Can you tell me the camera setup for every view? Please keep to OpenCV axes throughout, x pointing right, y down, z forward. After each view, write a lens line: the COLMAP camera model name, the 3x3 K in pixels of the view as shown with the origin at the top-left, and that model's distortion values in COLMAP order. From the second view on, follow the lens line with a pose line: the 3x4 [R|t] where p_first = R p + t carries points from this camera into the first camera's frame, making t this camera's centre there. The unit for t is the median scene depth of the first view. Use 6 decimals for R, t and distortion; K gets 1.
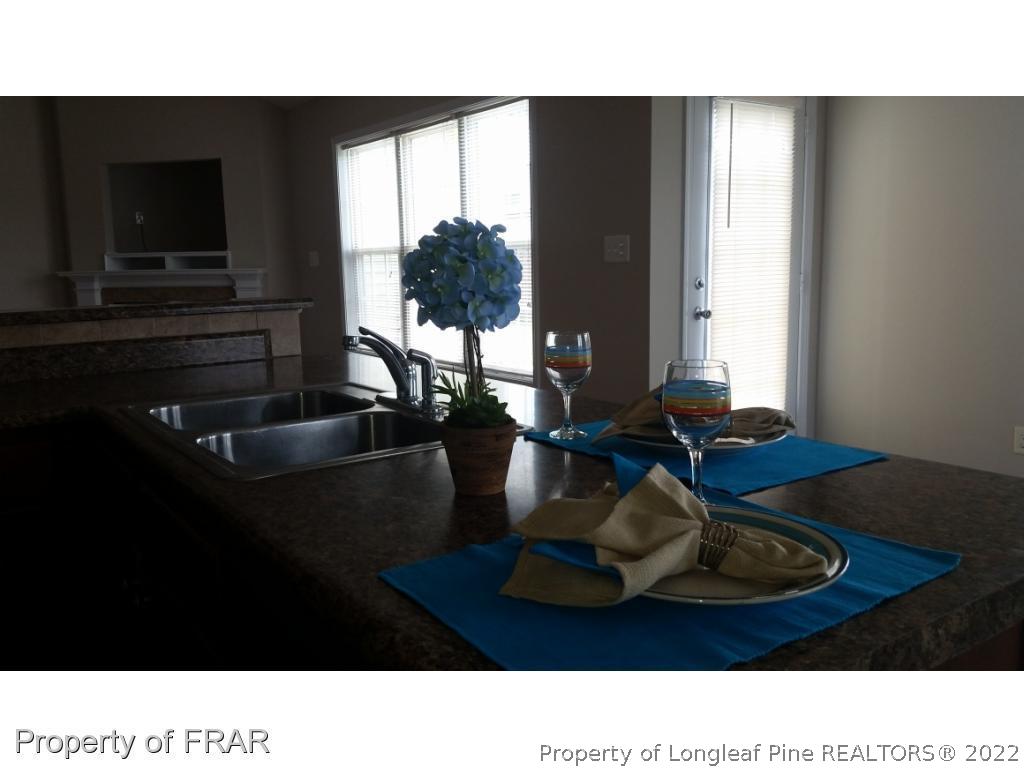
lens RADIAL K [[841.2, 0, 512.0], [0, 841.2, 384.0], [0, 0, 1]] dist [0.008410, -0.002243]
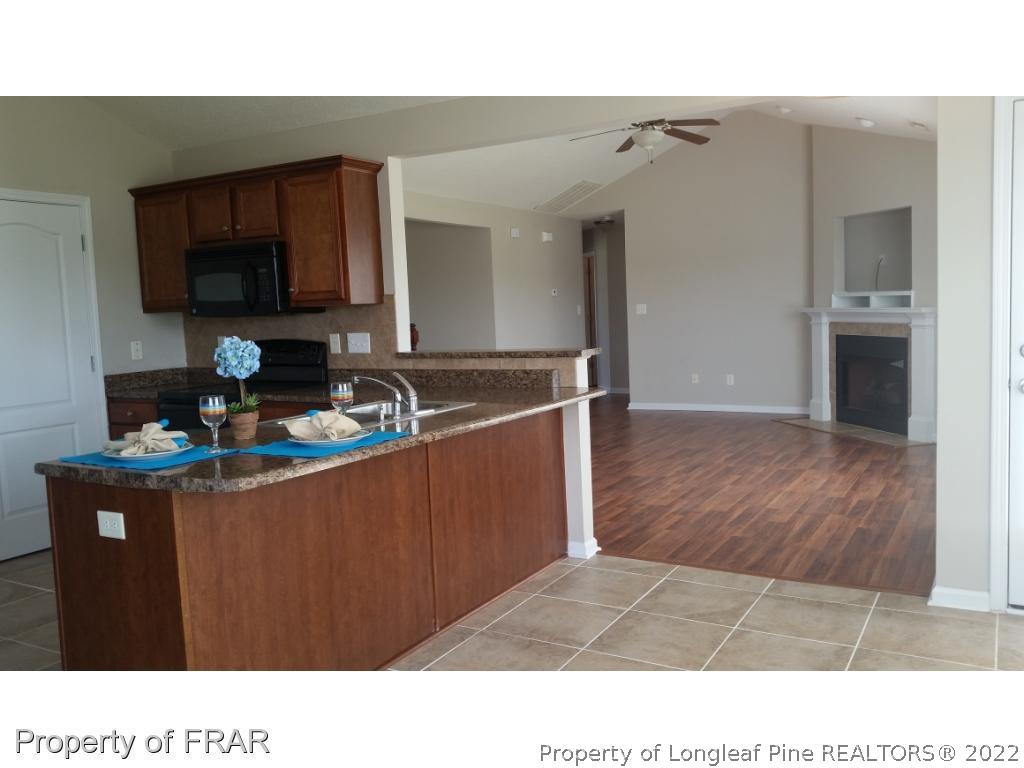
lens RADIAL K [[842.1, 0, 512.3], [0, 842.1, 422.4], [0, 0, 1]] dist [0.003351, -0.151220]
pose [[0.417456, 0.127721, -0.899677, 0.426105], [-0.100918, 0.990465, 0.093783, -0.040446], [0.903076, 0.051644, 0.426364, 0.098363]]
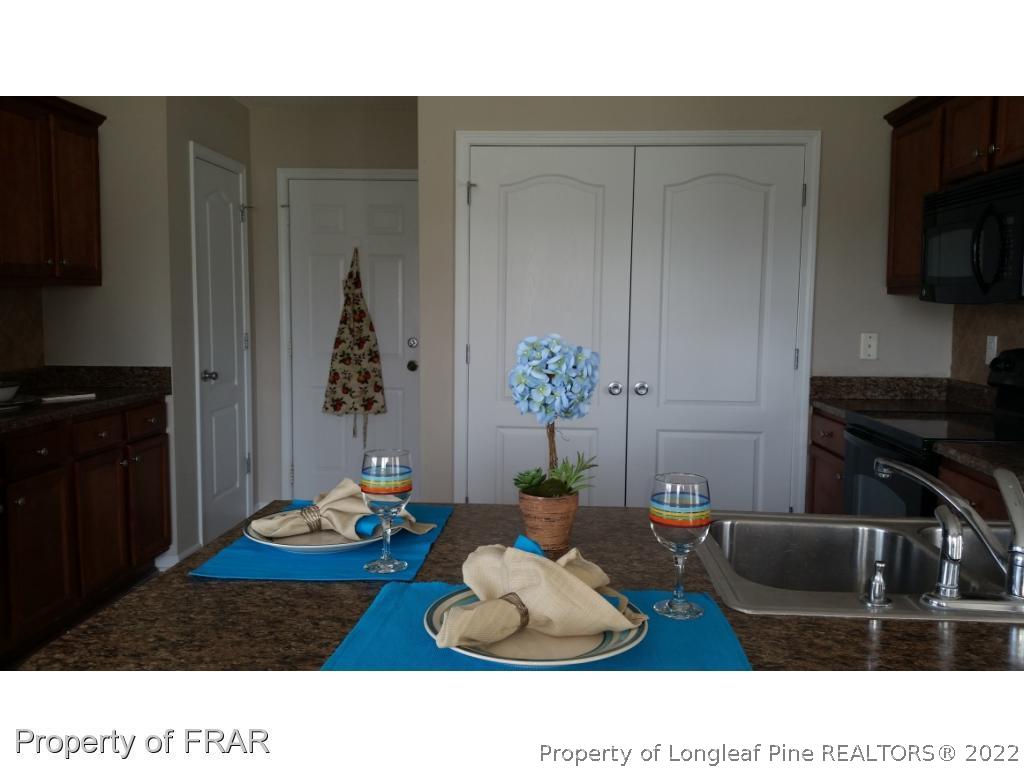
lens RADIAL K [[841.2, 0, 512.0], [0, 841.2, 384.0], [0, 0, 1]] dist [0.008410, -0.002243]
pose [[-0.616448, 0.084040, -0.782898, 0.151886], [-0.112546, 0.974674, 0.193244, -0.054853], [0.779311, 0.207237, -0.591378, 0.259854]]
